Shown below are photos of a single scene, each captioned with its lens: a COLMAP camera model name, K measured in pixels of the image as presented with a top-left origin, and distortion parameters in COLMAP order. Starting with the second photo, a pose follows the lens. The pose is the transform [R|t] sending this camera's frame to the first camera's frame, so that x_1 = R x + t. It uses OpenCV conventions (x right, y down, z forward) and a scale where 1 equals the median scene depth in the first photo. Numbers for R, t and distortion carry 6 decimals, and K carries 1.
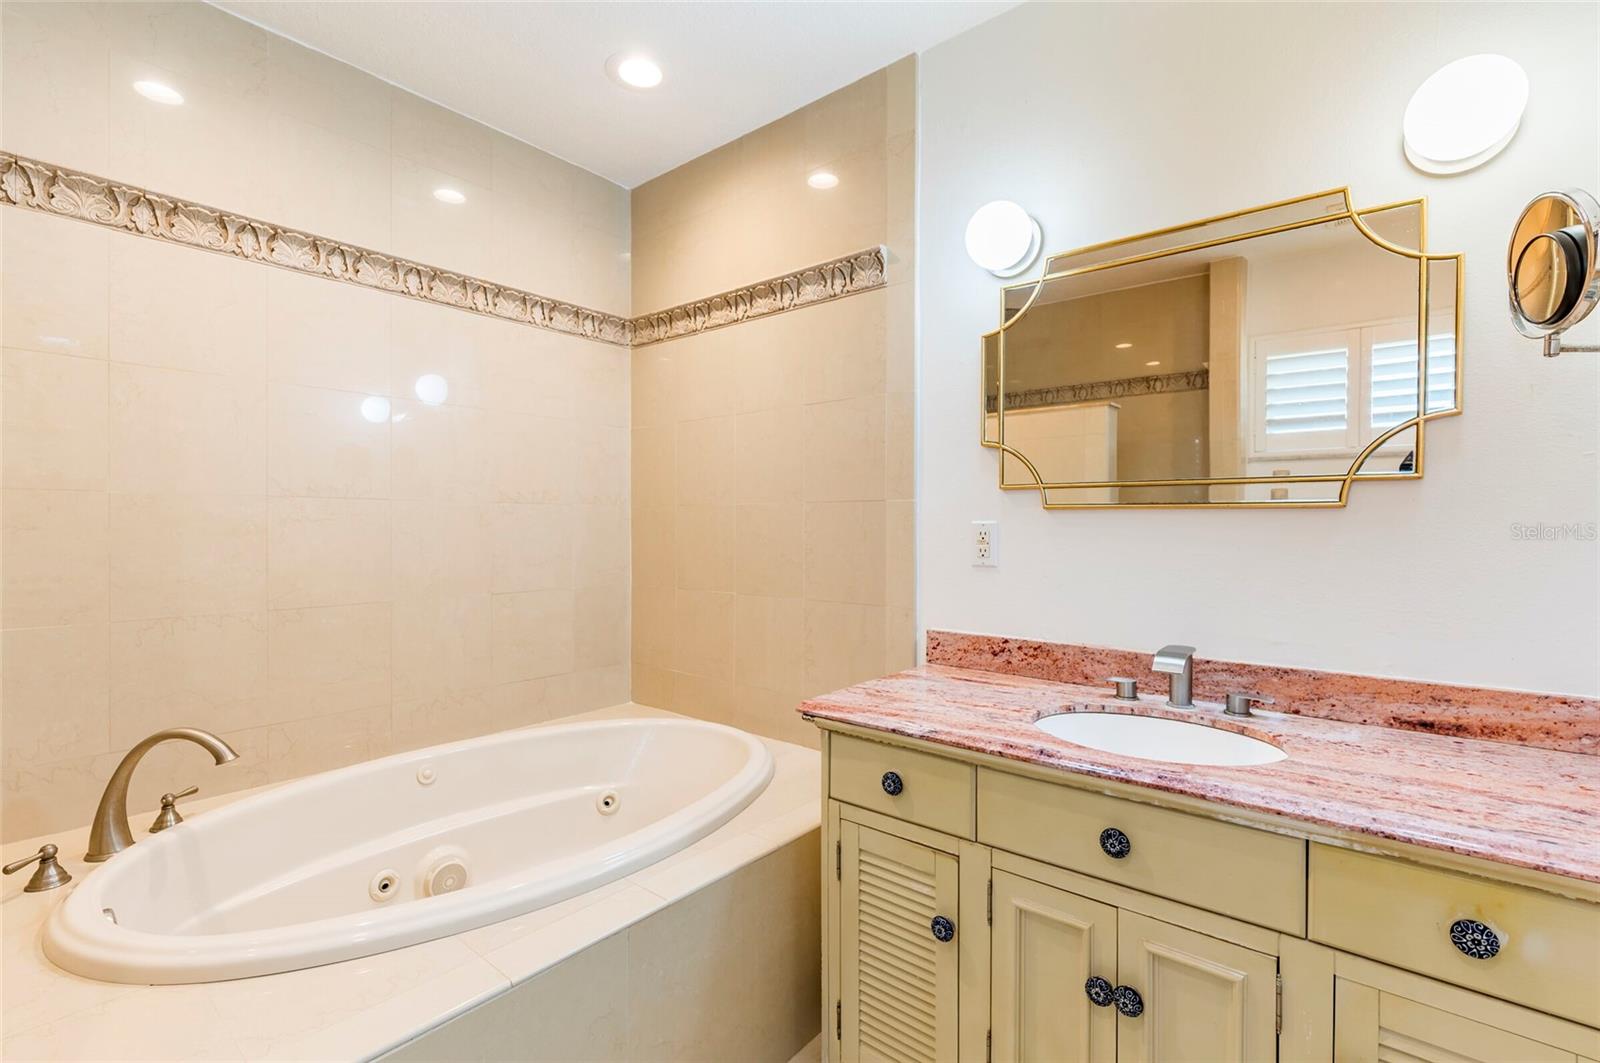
lens RADIAL K [[723.0, 0, 799.1], [0, 723.0, 529.2], [0, 0, 1]] dist [0.004061, -0.002292]
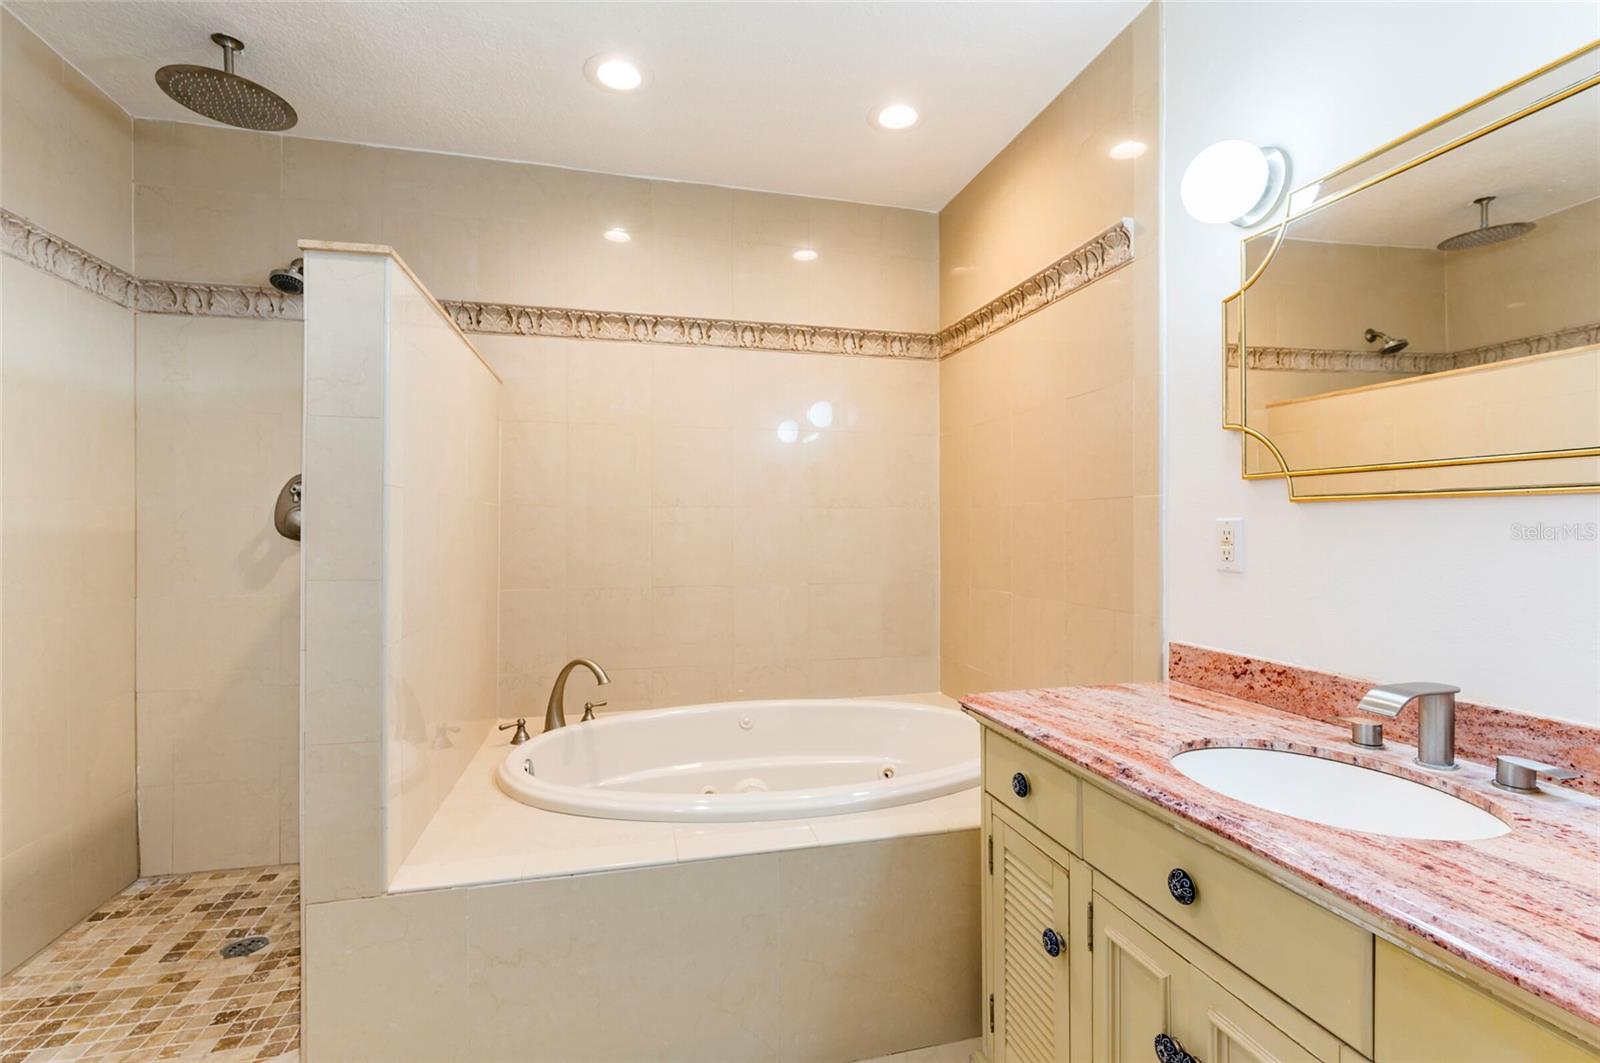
lens RADIAL K [[723.0, 0, 791.7], [0, 723.0, 531.5], [0, 0, 1]] dist [0.004061, -0.002292]
pose [[0.807758, -0.000705, -0.589514, 0.365962], [-0.000279, 0.999999, -0.001577, 0.006348], [0.589514, 0.001438, 0.807757, 0.014651]]
